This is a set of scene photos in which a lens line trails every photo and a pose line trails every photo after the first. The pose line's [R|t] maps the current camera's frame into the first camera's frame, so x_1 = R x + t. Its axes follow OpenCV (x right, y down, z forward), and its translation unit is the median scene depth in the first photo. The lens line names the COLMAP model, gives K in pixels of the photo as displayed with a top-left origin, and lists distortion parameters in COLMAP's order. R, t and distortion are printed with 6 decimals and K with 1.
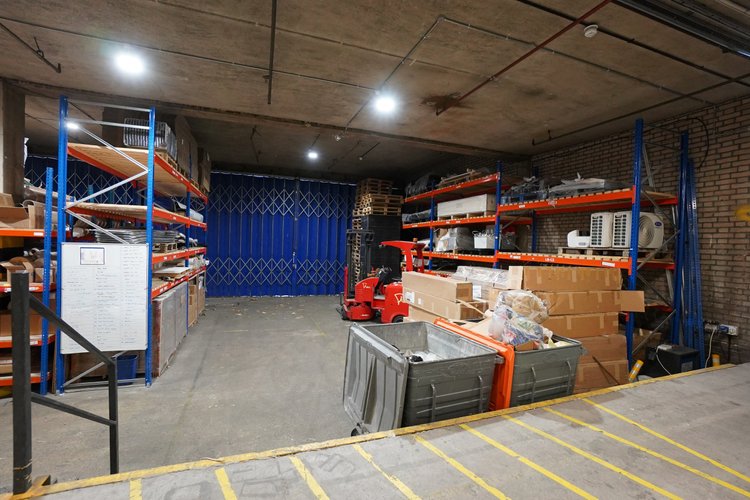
lens RADIAL K [[331.5, 0, 369.9], [0, 331.5, 247.5], [0, 0, 1]] dist [-0.025310, 0.000186]
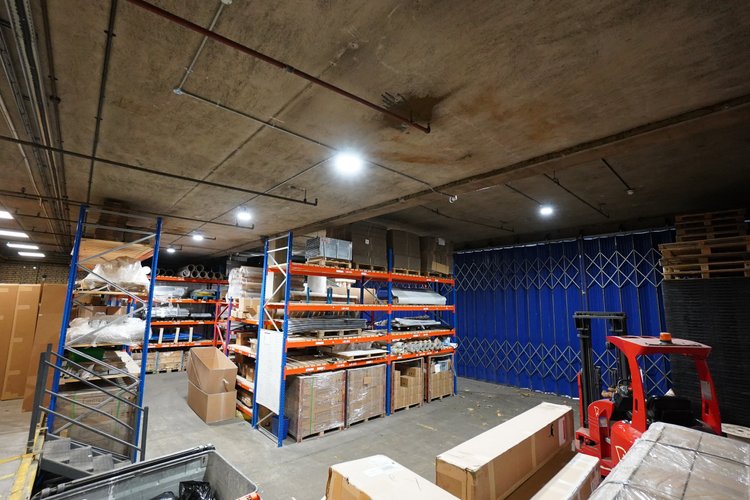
lens RADIAL K [[331.5, 0, 374.2], [0, 331.5, 250.1], [0, 0, 1]] dist [-0.025310, 0.000186]
pose [[0.395826, -0.169255, -0.902593, 0.463282], [-0.016848, 0.981365, -0.191415, -0.053727], [0.918171, 0.090974, 0.385598, 0.486244]]
